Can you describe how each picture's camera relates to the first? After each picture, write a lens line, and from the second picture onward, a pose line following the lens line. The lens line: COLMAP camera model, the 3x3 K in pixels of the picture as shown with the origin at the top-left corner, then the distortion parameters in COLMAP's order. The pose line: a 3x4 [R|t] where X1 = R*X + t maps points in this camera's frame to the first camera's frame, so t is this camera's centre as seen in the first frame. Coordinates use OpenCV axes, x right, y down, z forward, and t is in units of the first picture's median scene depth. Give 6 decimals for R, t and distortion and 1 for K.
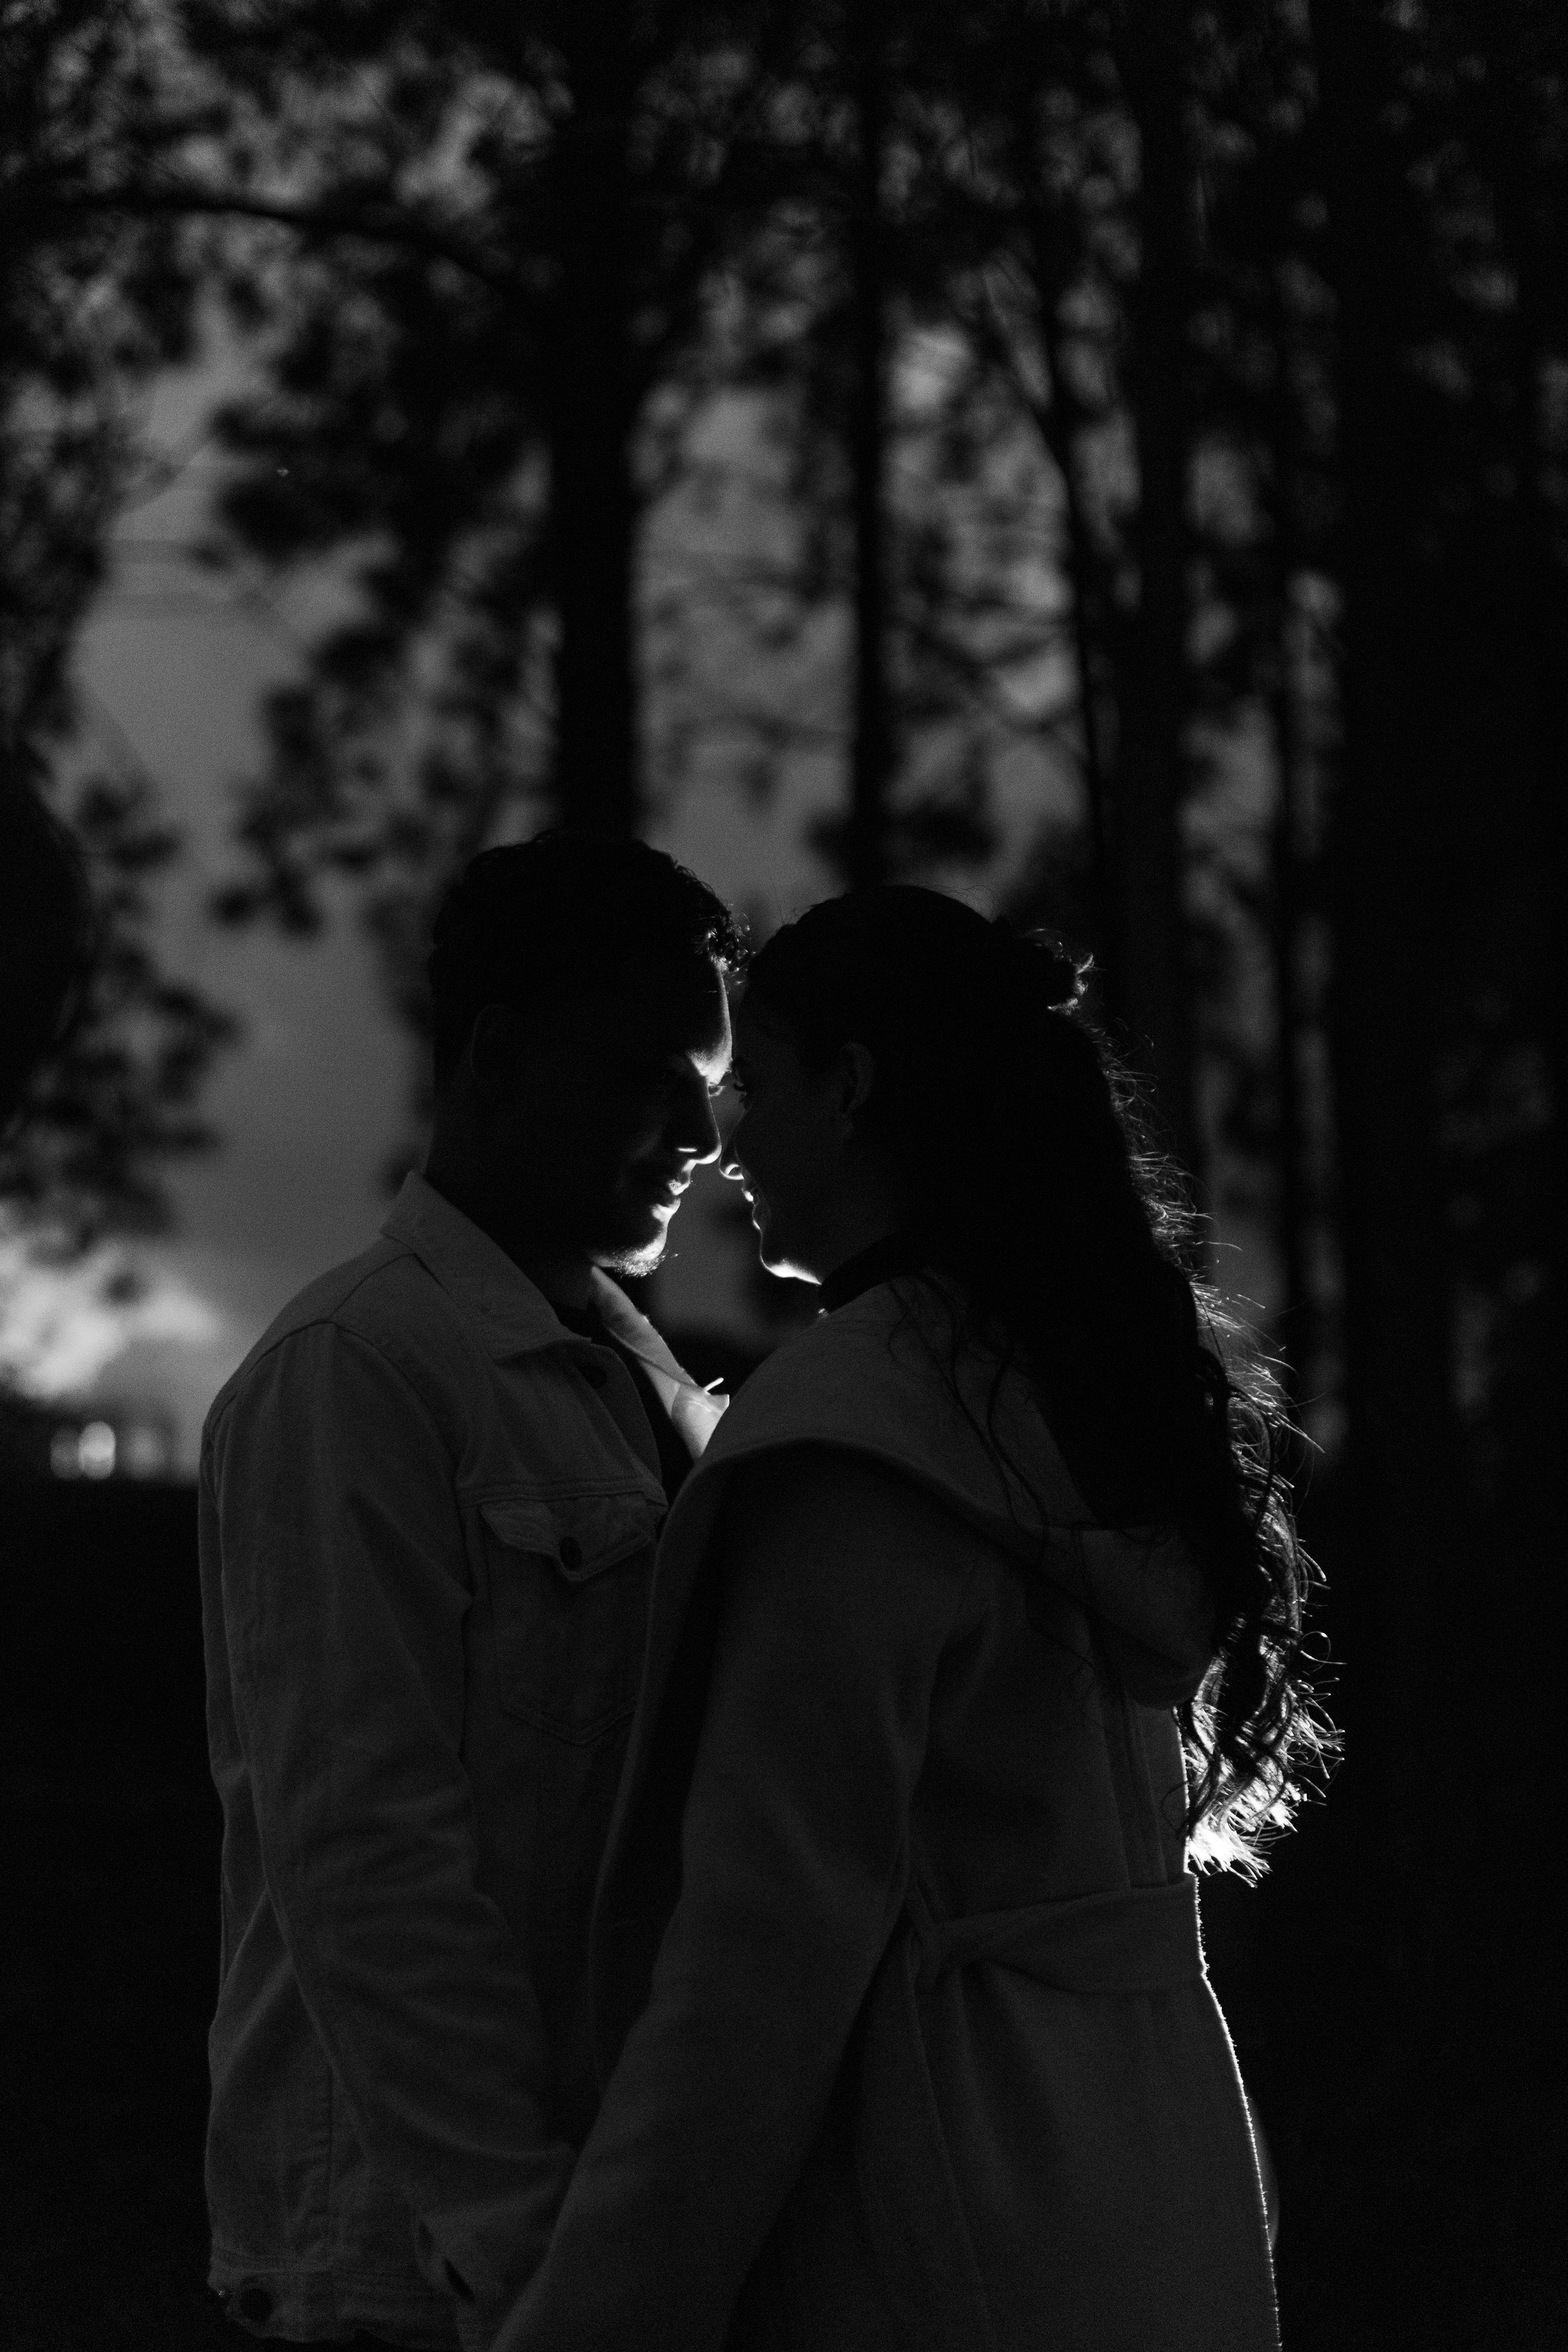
lens RADIAL K [[3769.7, 0, 784.0], [0, 3769.7, 1176.0], [0, 0, 1]] dist [0.372050, -1.120121]
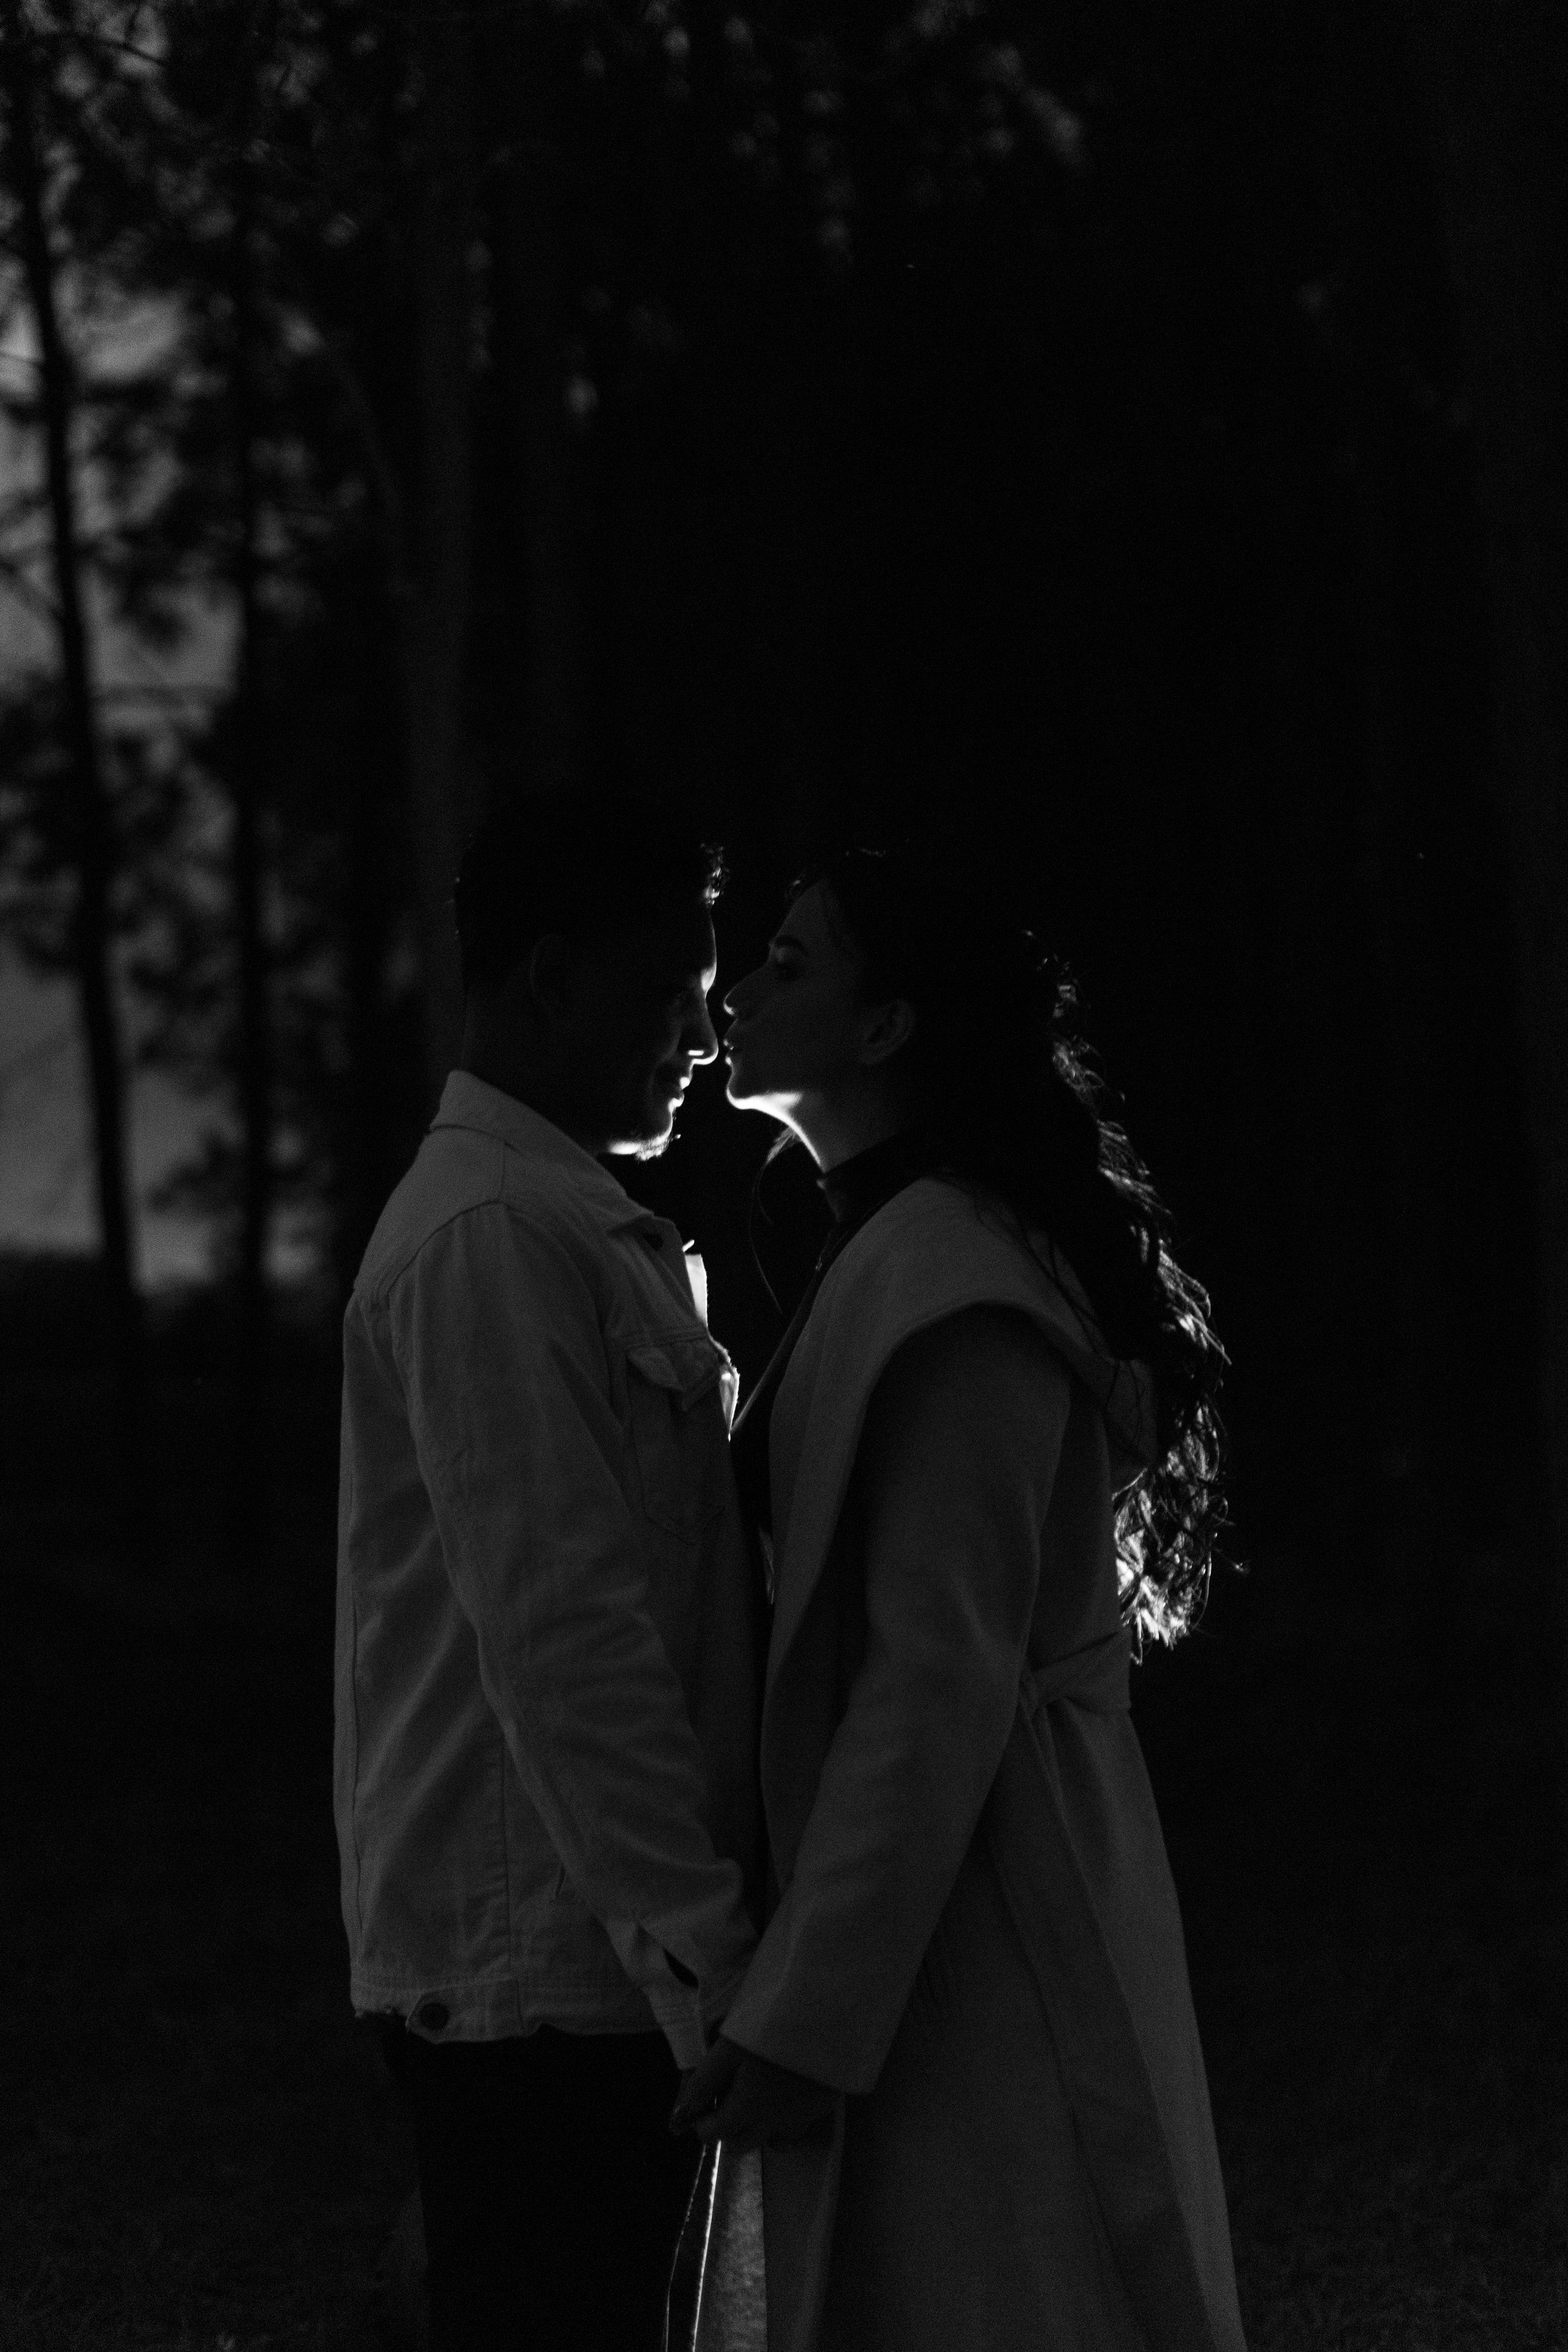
lens RADIAL K [[3769.7, 0, 784.0], [0, 3769.7, 1176.0], [0, 0, 1]] dist [0.372050, -1.120121]
pose [[0.949336, -0.021619, 0.313519, -0.409417], [0.008784, 0.999067, 0.042295, -0.019436], [-0.314141, -0.037398, 0.948640, -0.159473]]
